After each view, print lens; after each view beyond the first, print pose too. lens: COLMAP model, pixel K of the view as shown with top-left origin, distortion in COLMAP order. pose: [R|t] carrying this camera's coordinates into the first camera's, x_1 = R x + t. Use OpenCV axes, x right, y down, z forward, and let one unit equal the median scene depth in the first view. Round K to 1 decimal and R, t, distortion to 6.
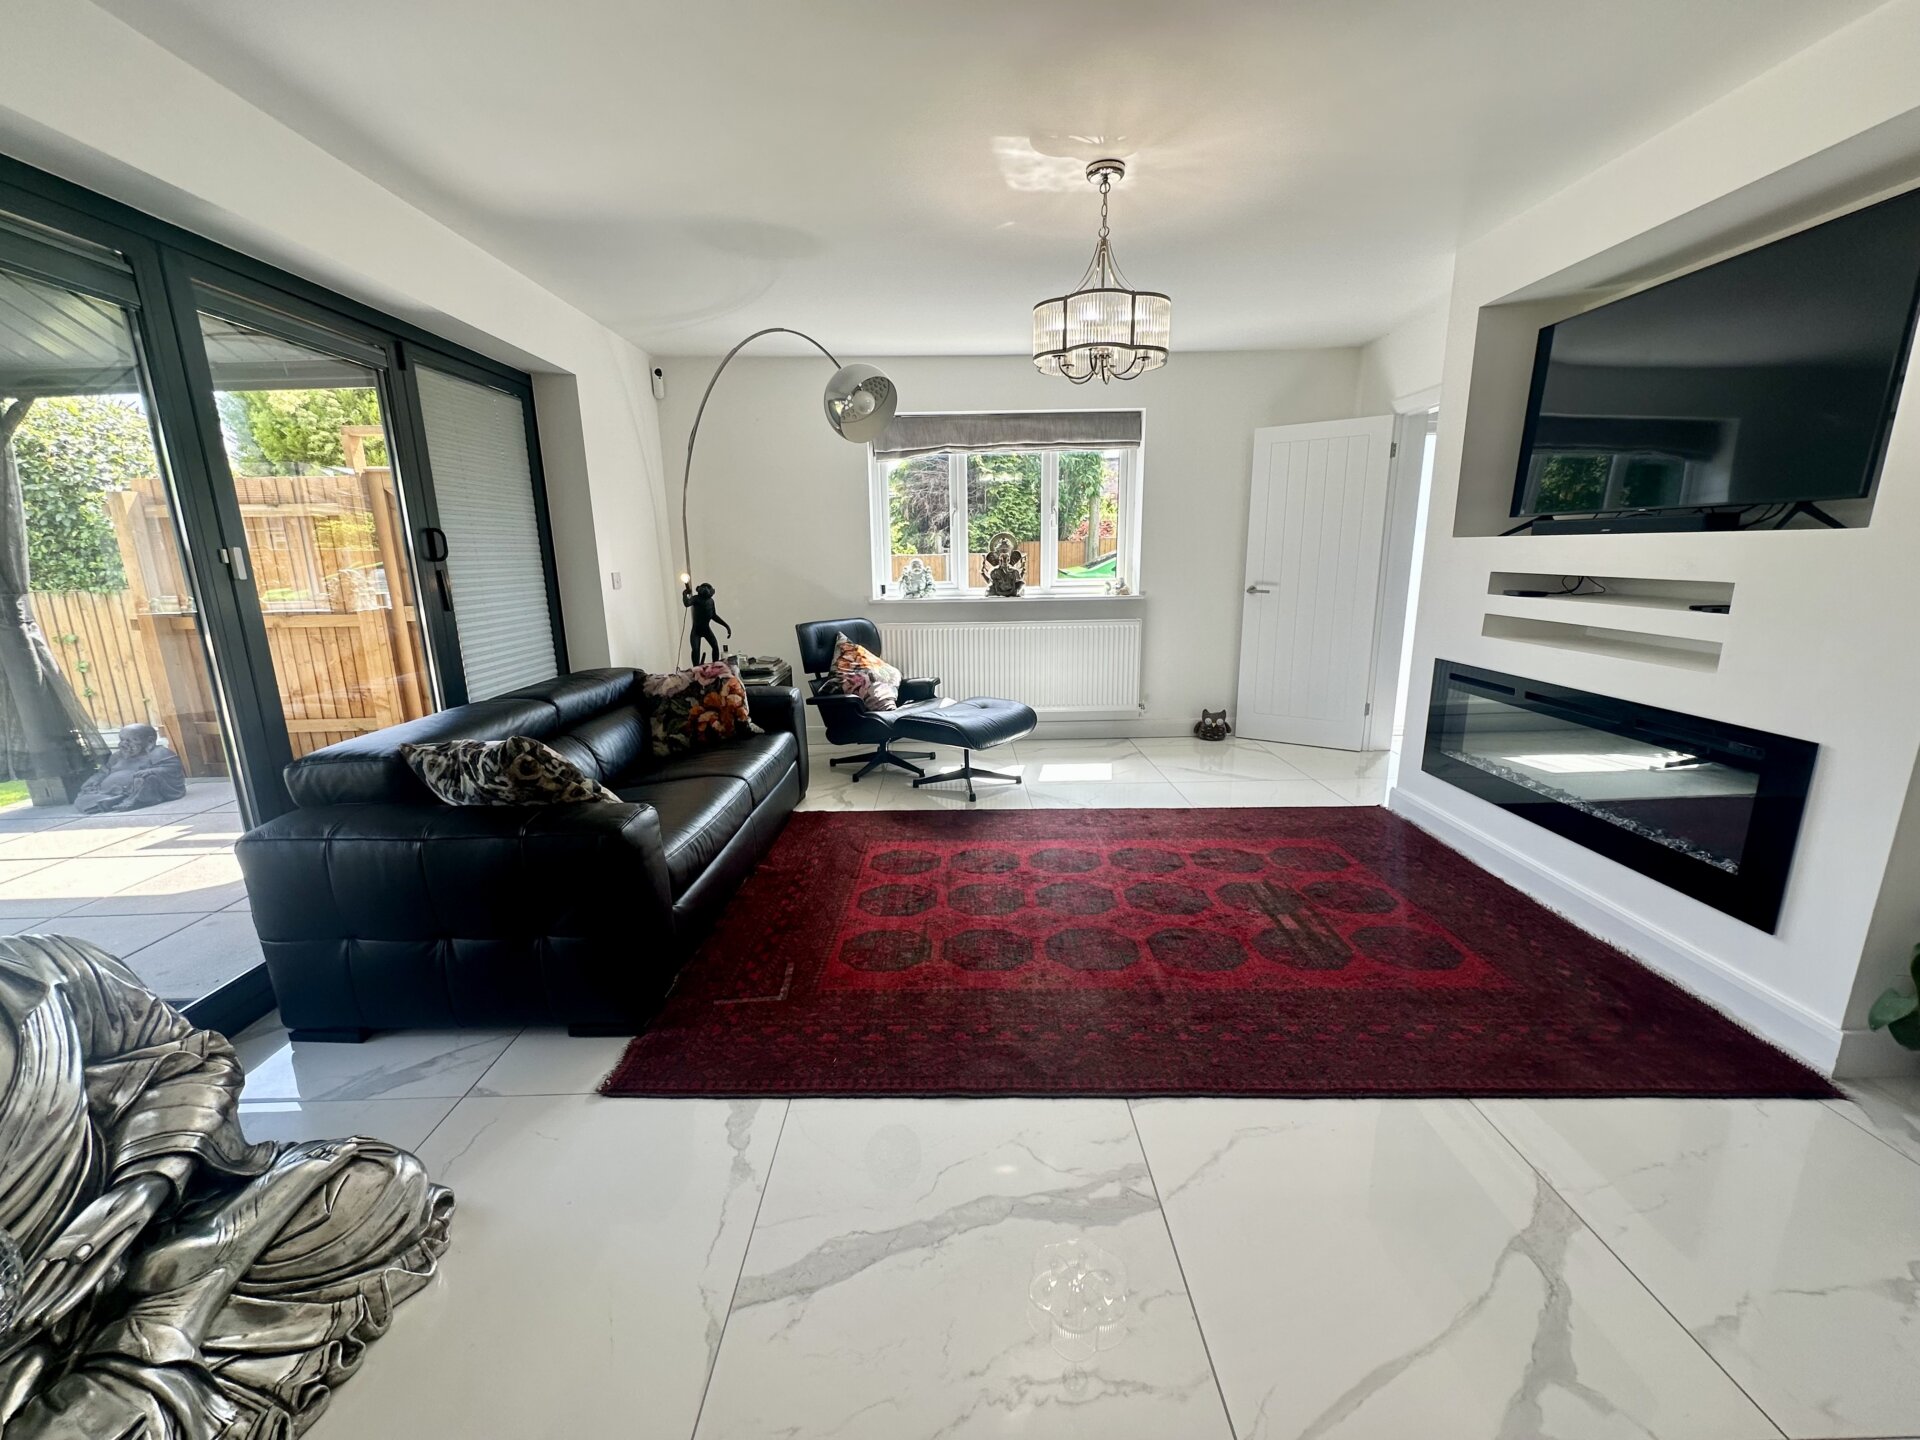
lens RADIAL K [[765.0, 0, 958.9], [0, 765.0, 722.8], [0, 0, 1]] dist [-0.004057, 0.000790]
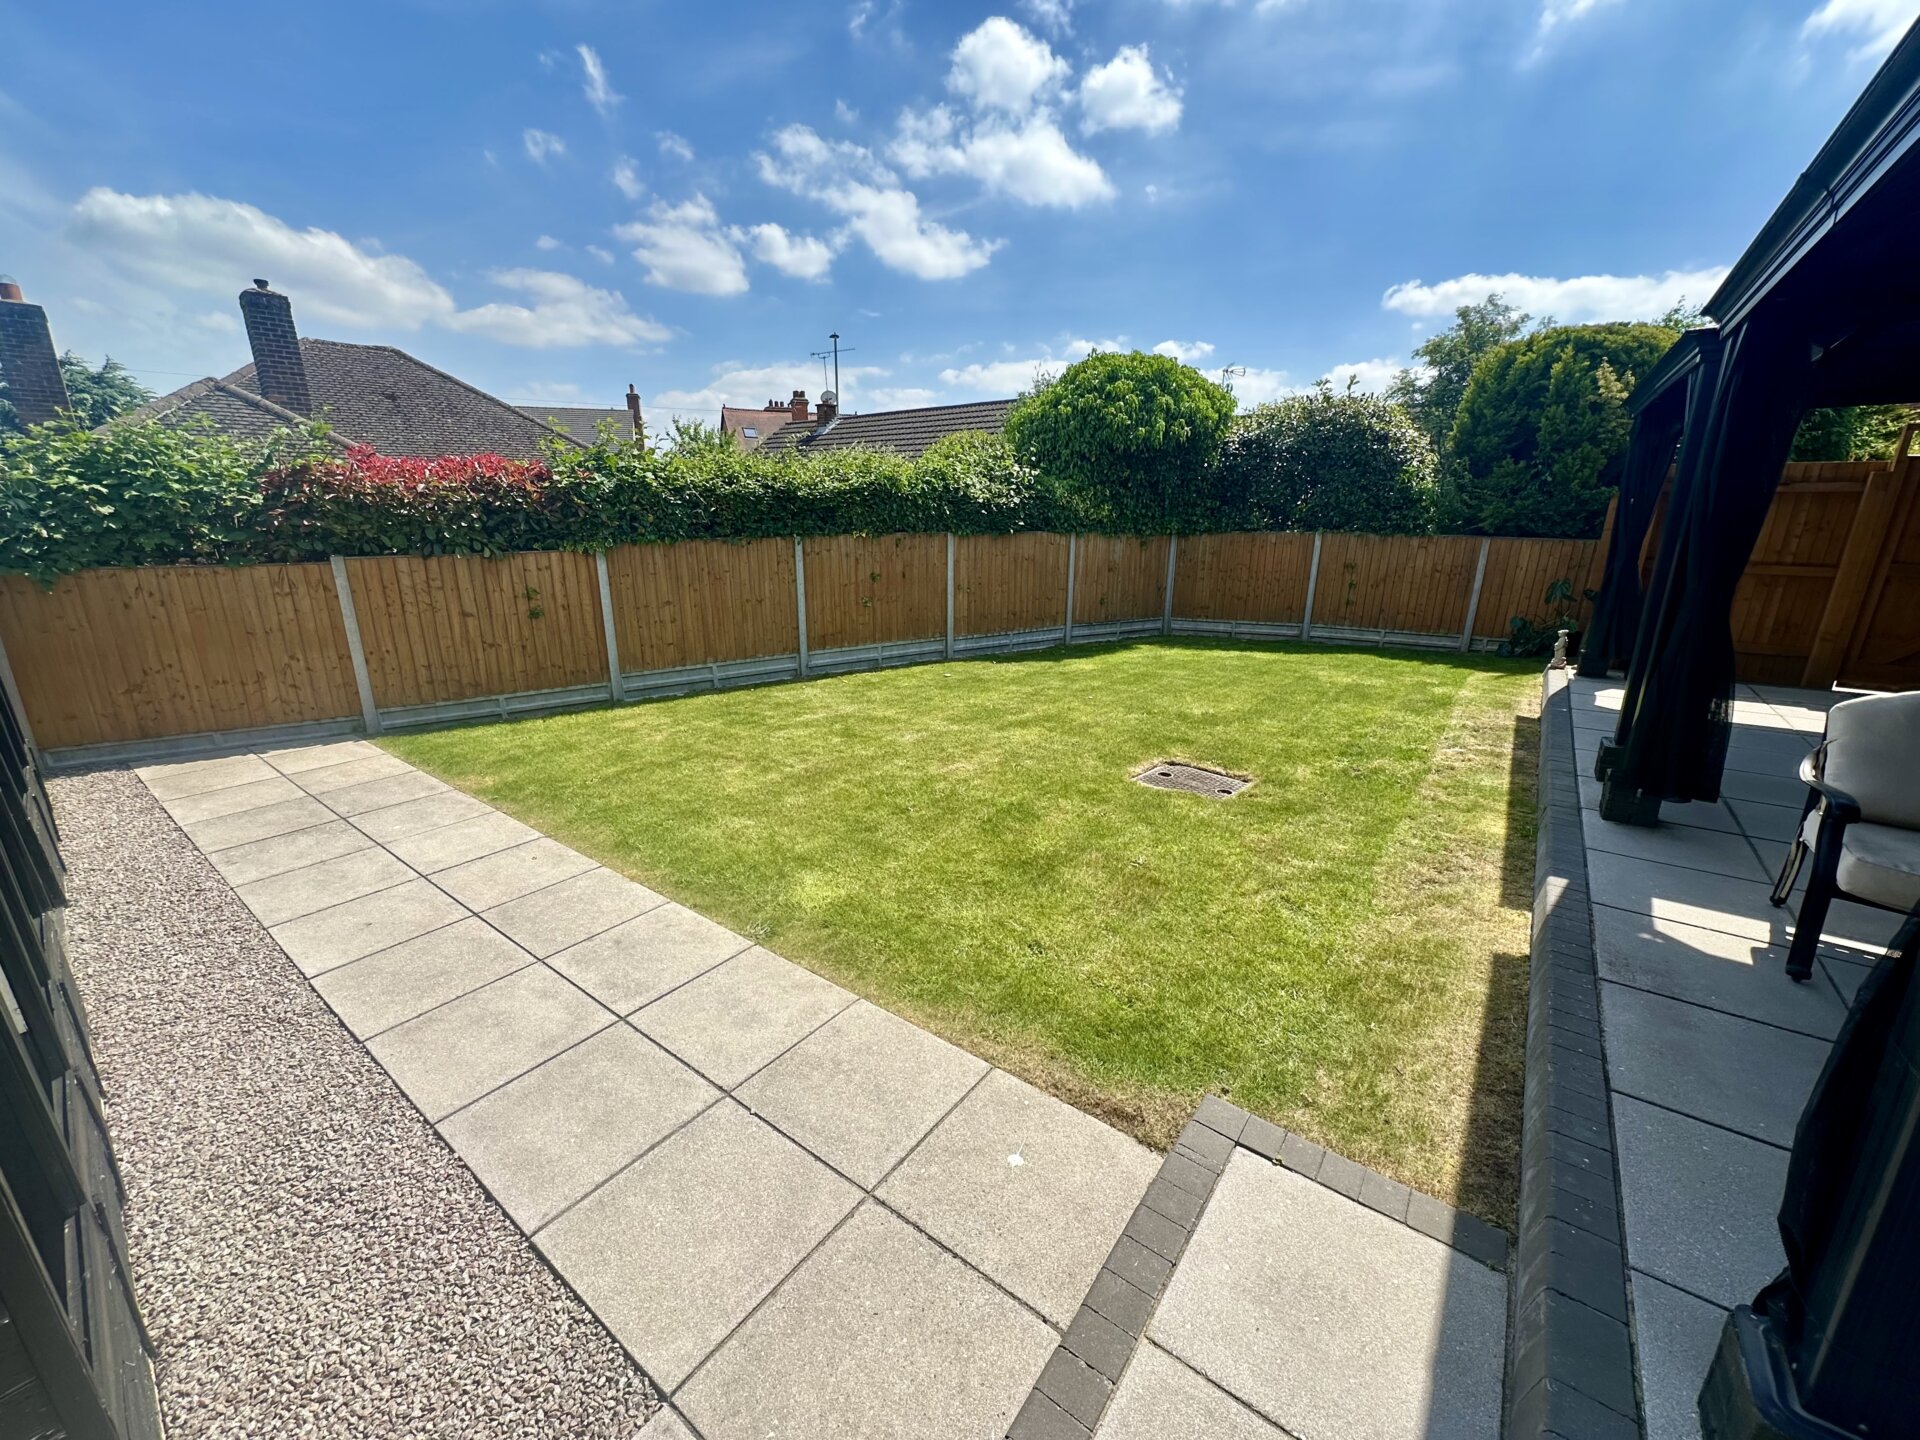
lens RADIAL K [[765.0, 0, 956.2], [0, 765.0, 718.0], [0, 0, 1]] dist [-0.004057, 0.000790]
pose [[0.792751, 0.184481, -0.580958, -1.479132], [-0.149718, 0.982835, 0.107796, 0.248845], [0.590872, 0.001525, 0.806764, -1.216178]]
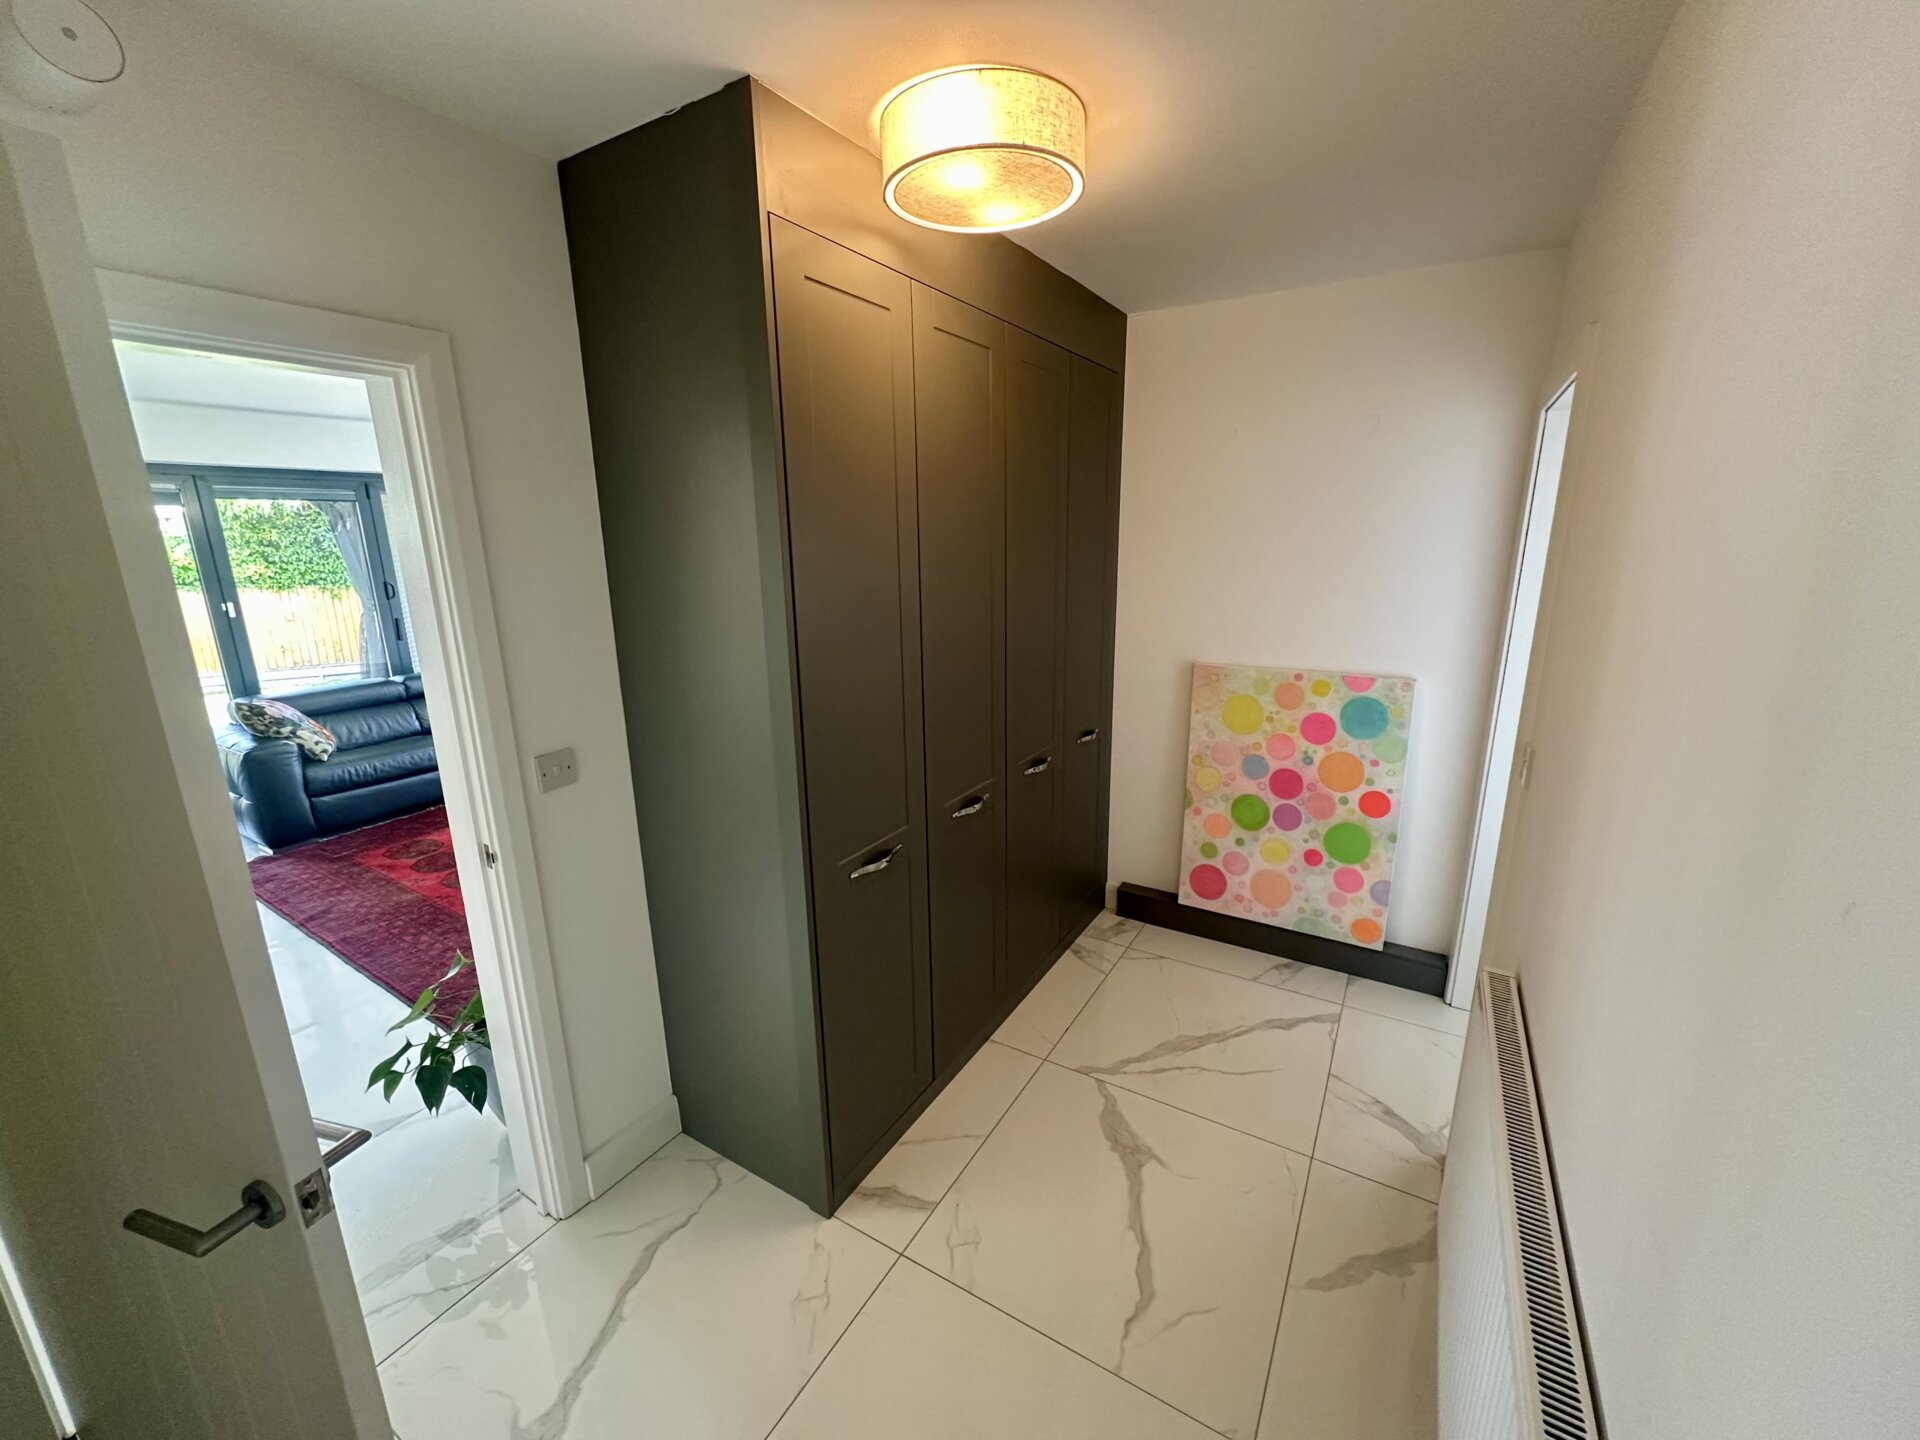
lens RADIAL K [[765.0, 0, 965.4], [0, 765.0, 720.1], [0, 0, 1]] dist [-0.004057, 0.000790]
pose [[0.851823, 0.128590, -0.507801, 1.171496], [-0.114819, 0.991662, 0.058511, -0.152280], [0.511090, 0.008464, 0.859485, 0.103852]]
